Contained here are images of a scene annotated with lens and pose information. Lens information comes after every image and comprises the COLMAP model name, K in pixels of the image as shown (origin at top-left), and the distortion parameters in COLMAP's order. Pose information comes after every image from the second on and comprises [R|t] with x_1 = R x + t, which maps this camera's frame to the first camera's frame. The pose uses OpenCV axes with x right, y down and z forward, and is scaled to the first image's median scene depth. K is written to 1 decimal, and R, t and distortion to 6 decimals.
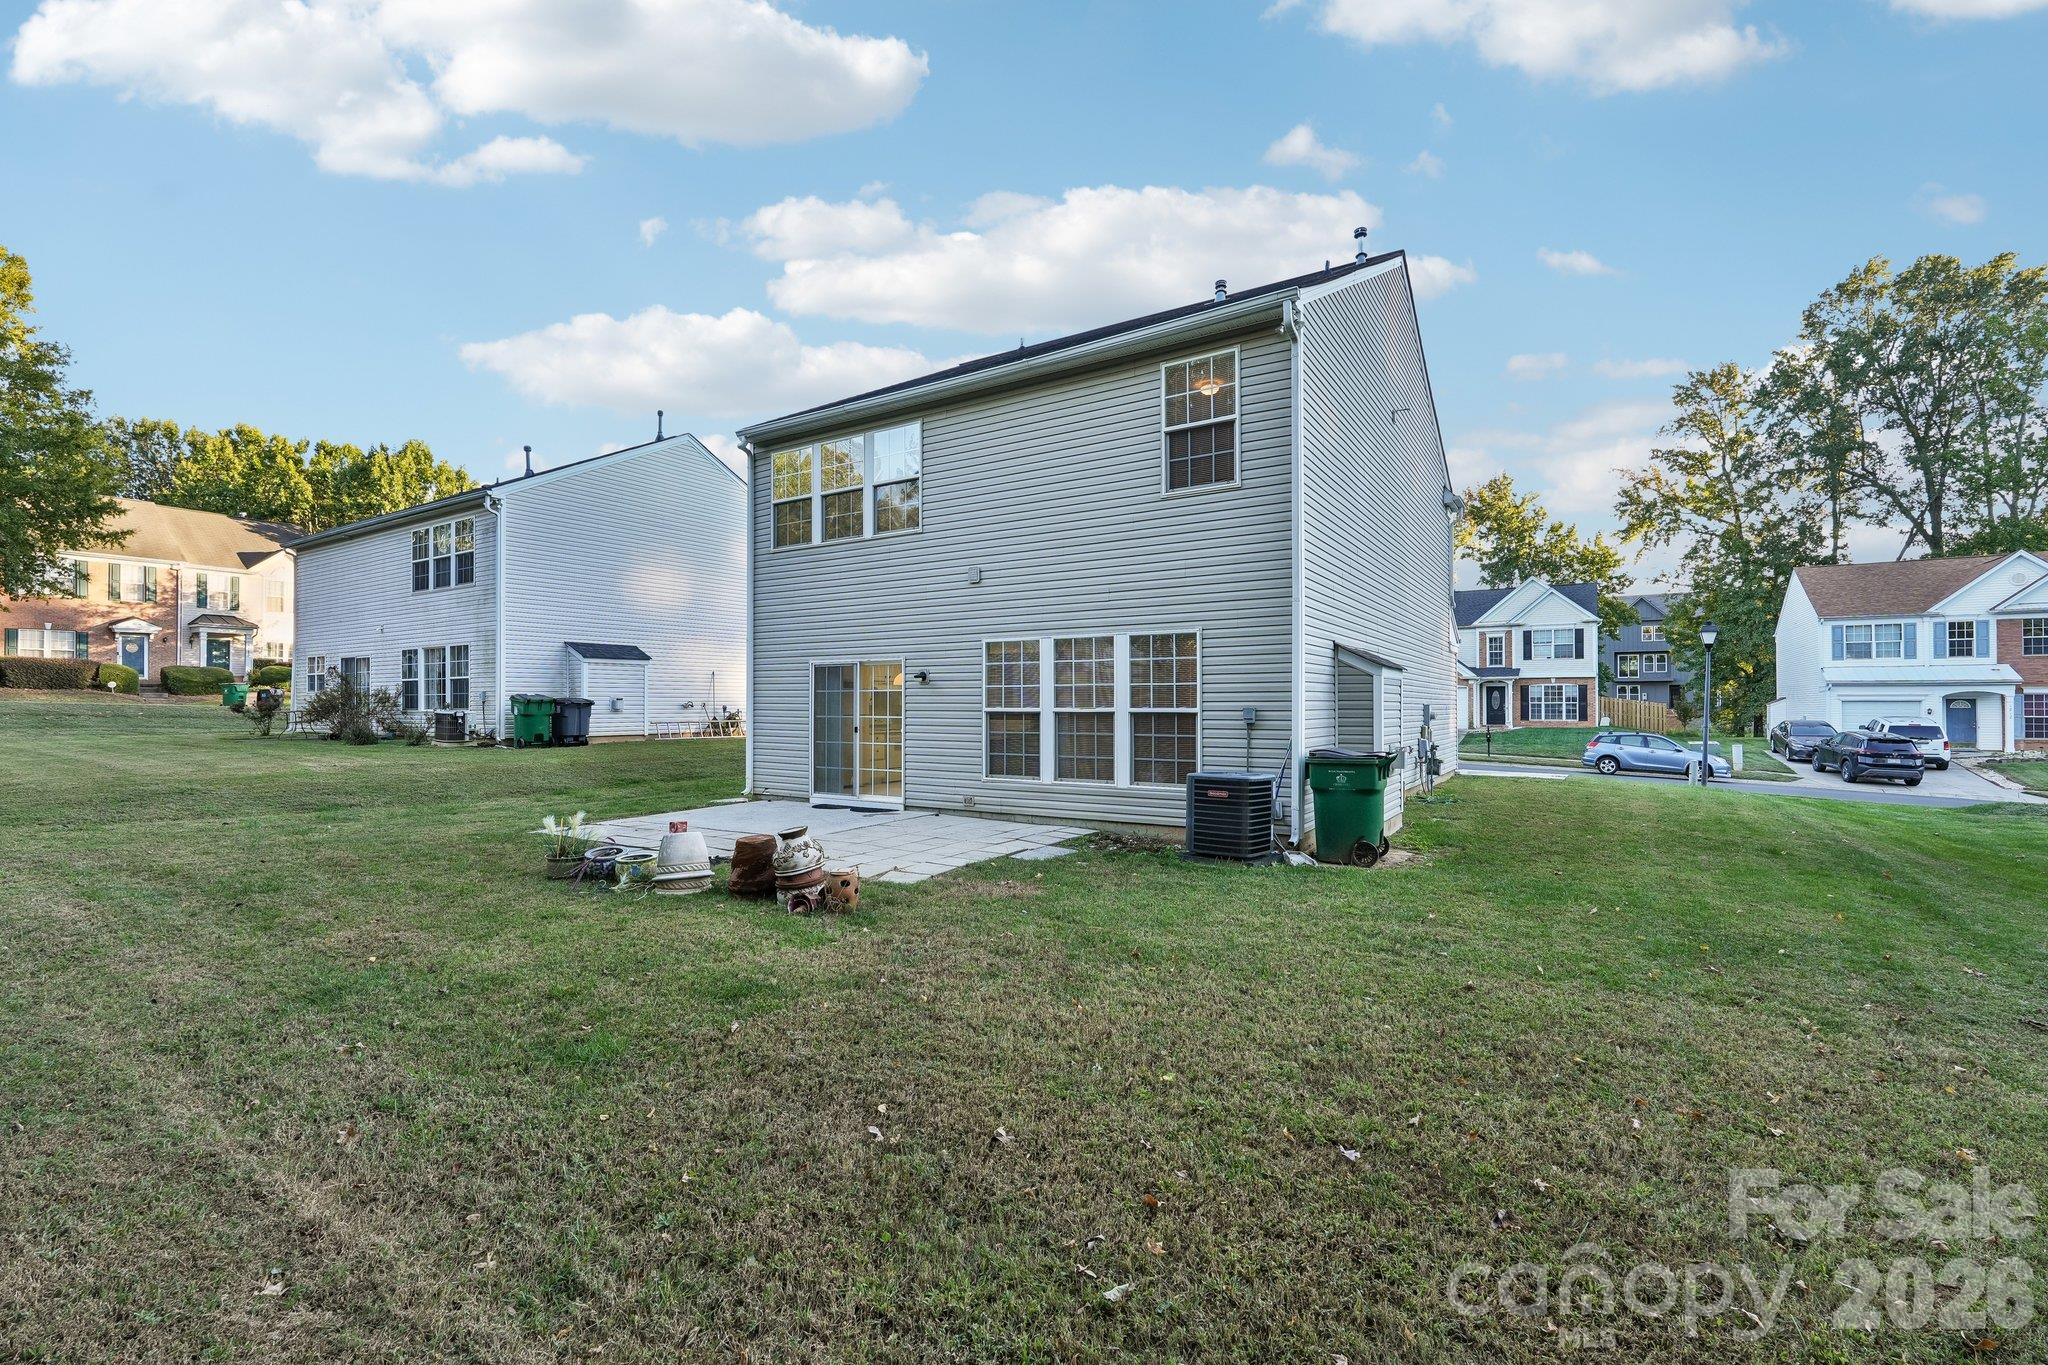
lens RADIAL K [[895.1, 0, 1011.2], [0, 895.1, 688.4], [0, 0, 1]] dist [0.000347, 0.002152]
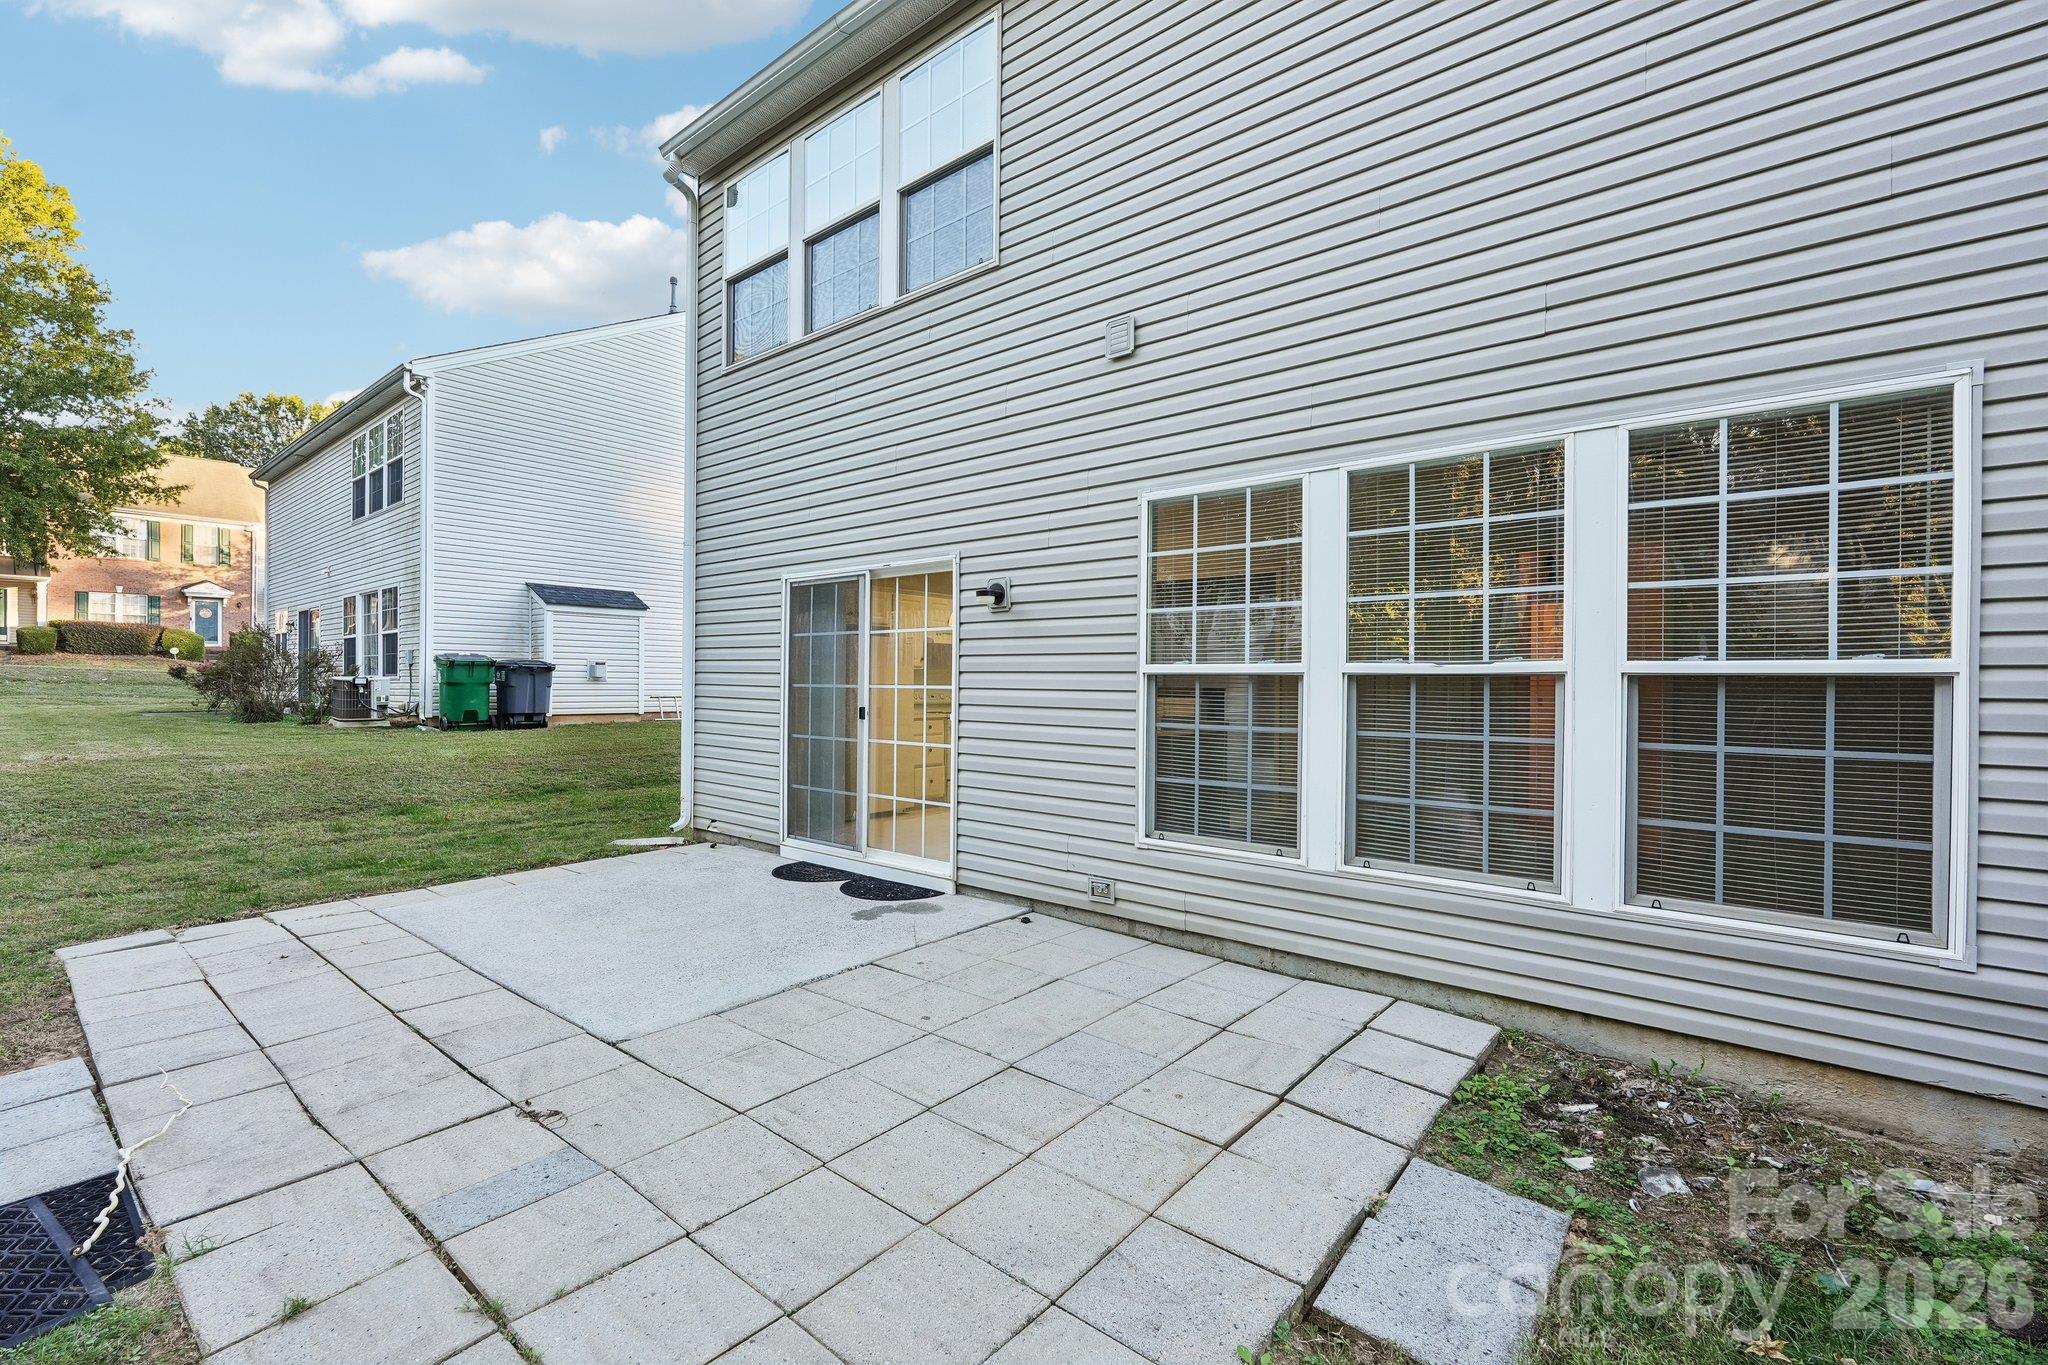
lens RADIAL K [[895.1, 0, 1029.6], [0, 895.1, 678.2], [0, 0, 1]] dist [0.000347, 0.002152]
pose [[0.994957, 0.010072, -0.099799, -0.033496], [-0.008963, 0.999893, 0.011557, 0.019079], [0.099905, -0.010604, 0.994940, 0.485266]]
